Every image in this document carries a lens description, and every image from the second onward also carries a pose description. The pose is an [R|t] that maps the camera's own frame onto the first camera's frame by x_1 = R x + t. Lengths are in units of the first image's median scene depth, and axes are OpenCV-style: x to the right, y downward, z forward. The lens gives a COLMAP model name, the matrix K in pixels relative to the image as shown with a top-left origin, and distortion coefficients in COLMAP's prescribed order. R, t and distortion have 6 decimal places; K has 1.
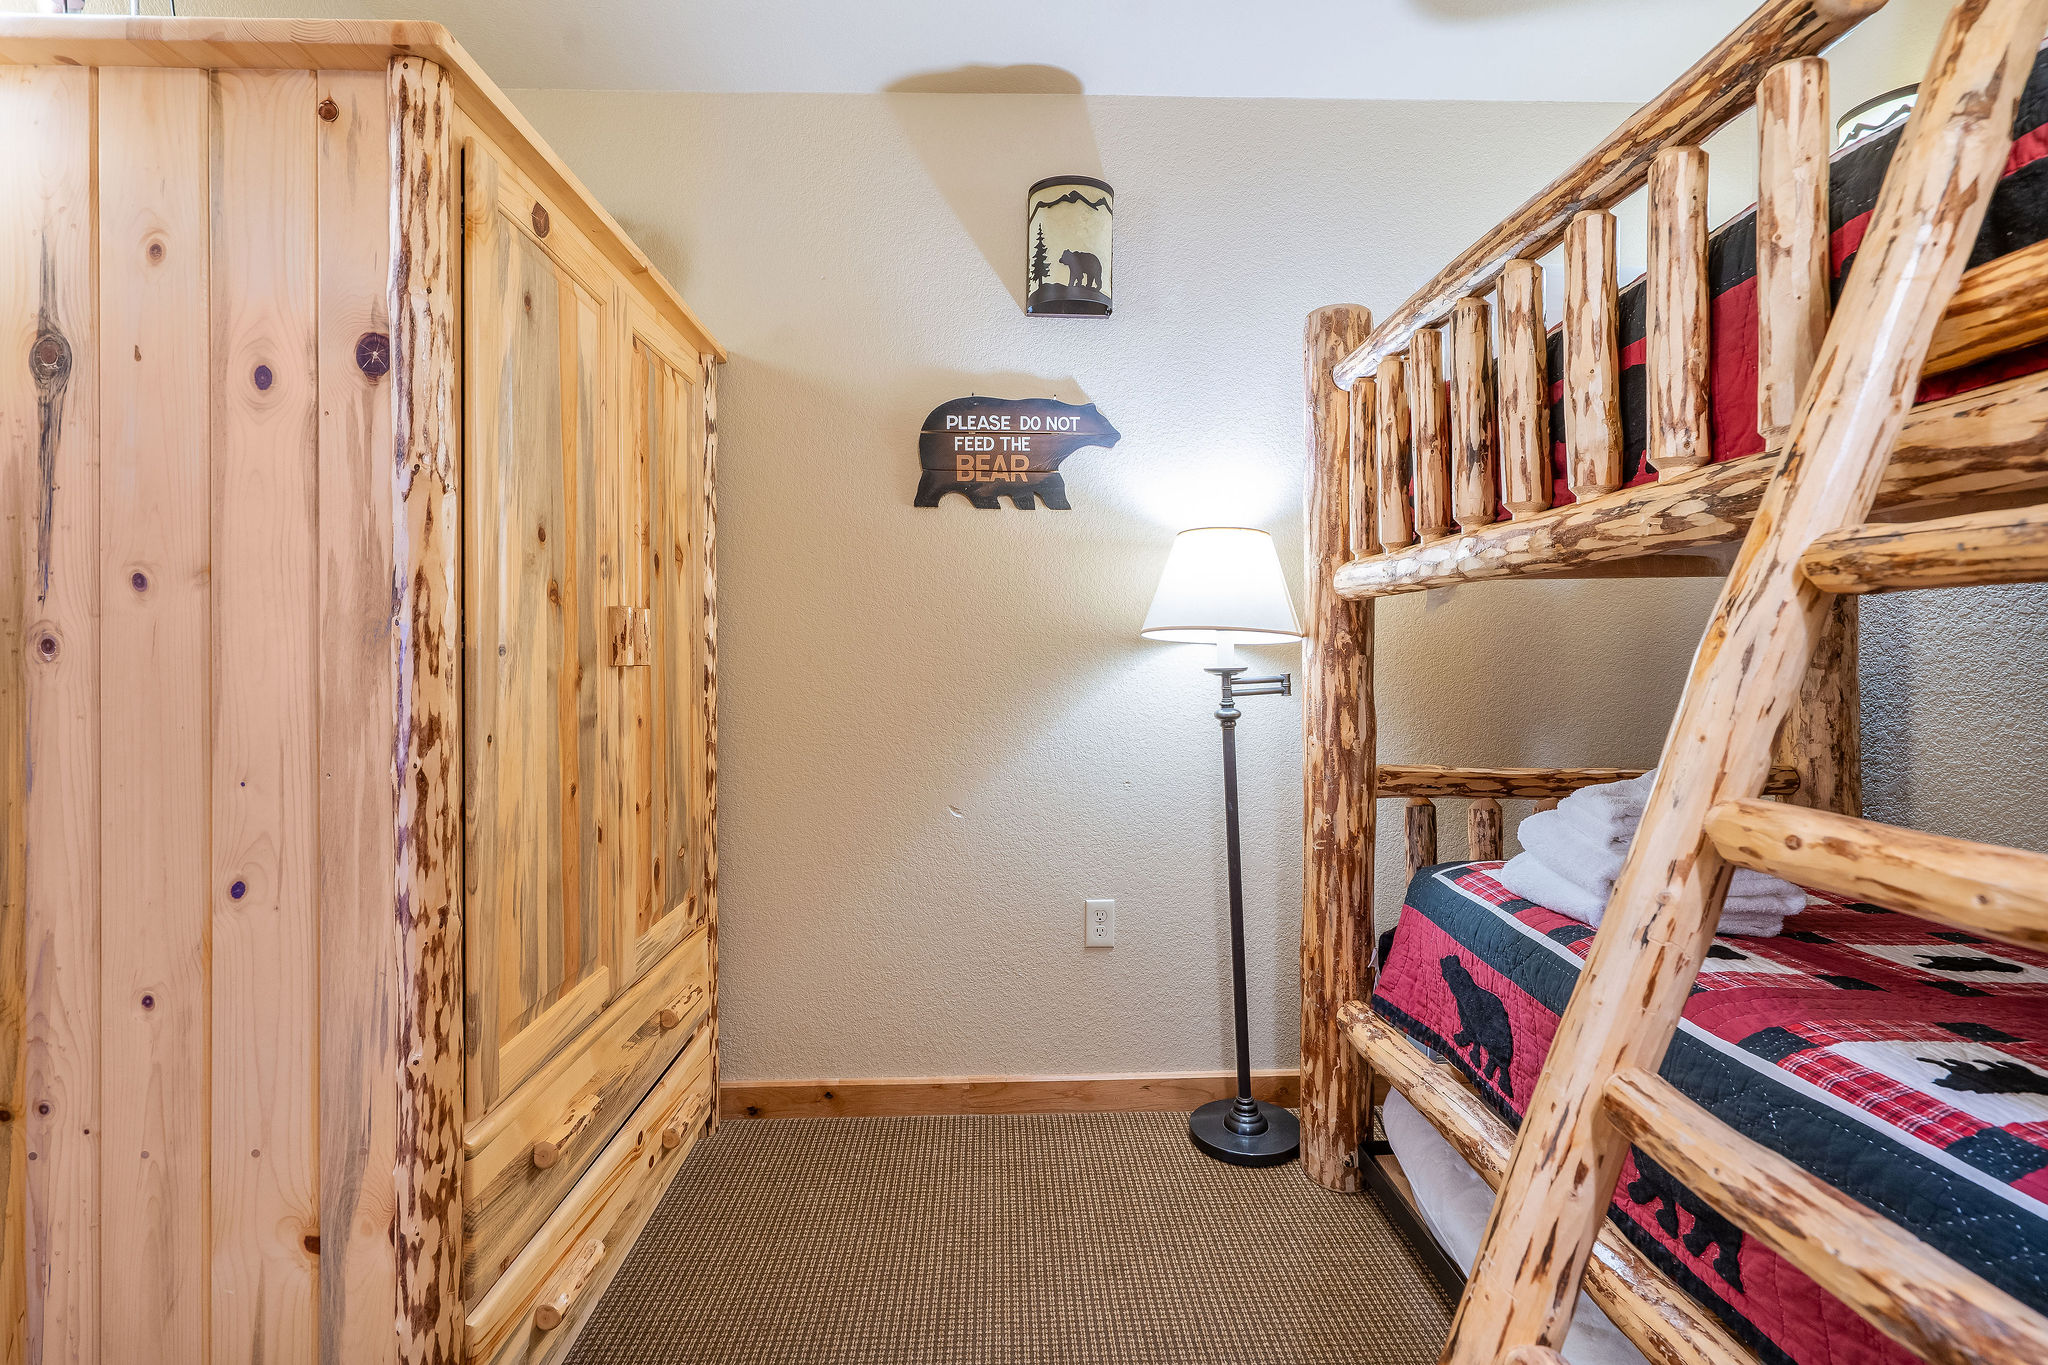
lens RADIAL K [[933.4, 0, 1016.3], [0, 933.4, 653.1], [0, 0, 1]] dist [-0.001381, 0.002558]
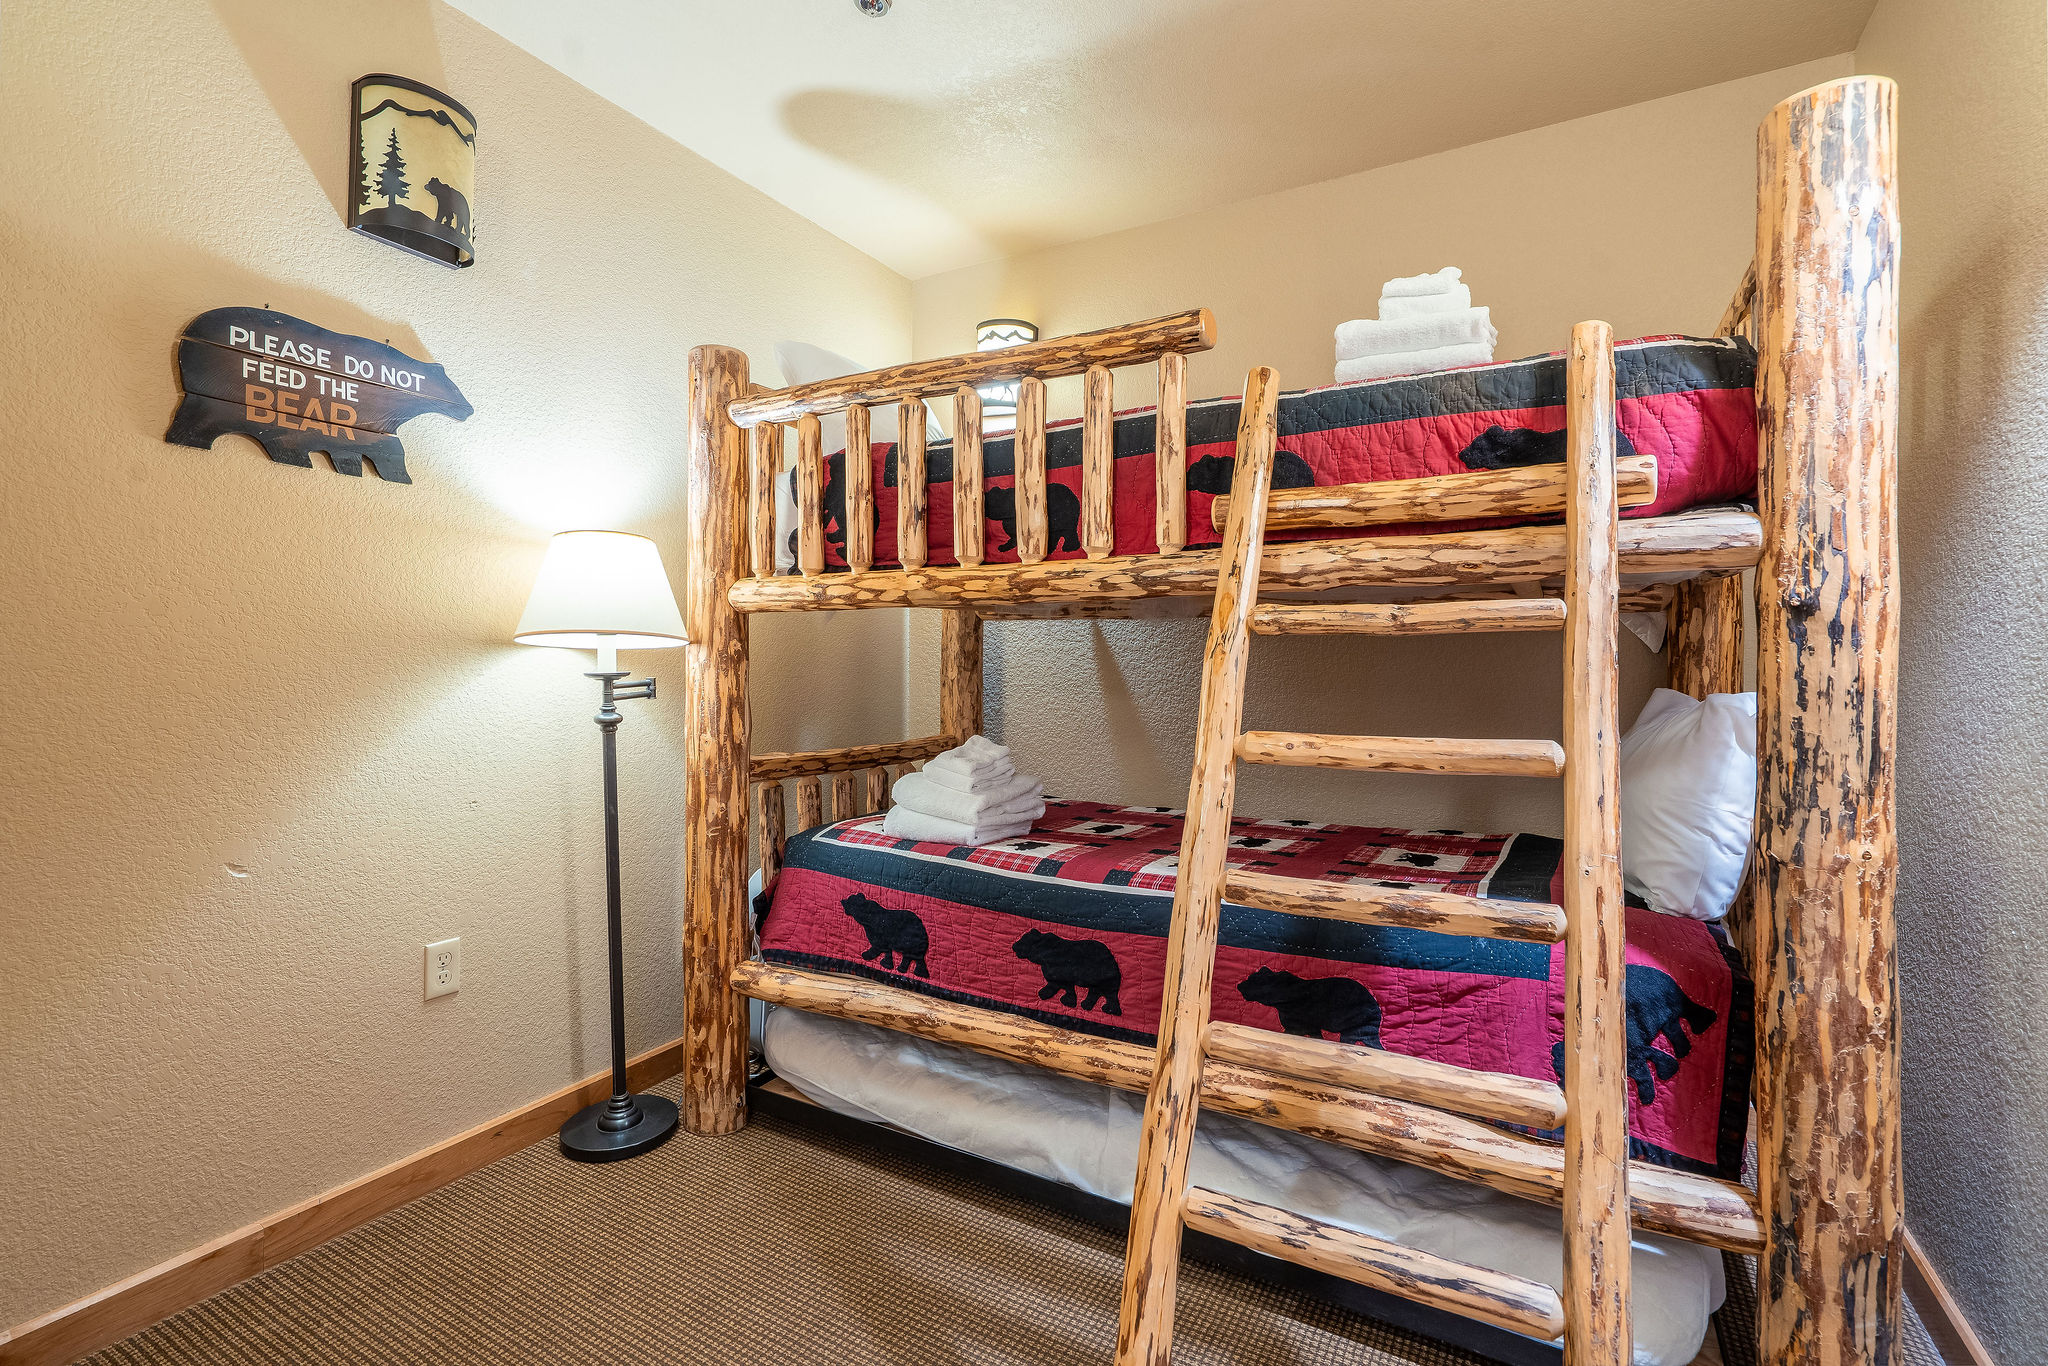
lens RADIAL K [[933.4, 0, 1013.0], [0, 933.4, 674.7], [0, 0, 1]] dist [-0.001381, 0.002558]
pose [[0.526142, -0.007044, 0.850368, -0.426326], [-0.007657, 0.999886, 0.013020, 0.001865], [-0.850362, -0.013362, 0.526028, 0.115792]]
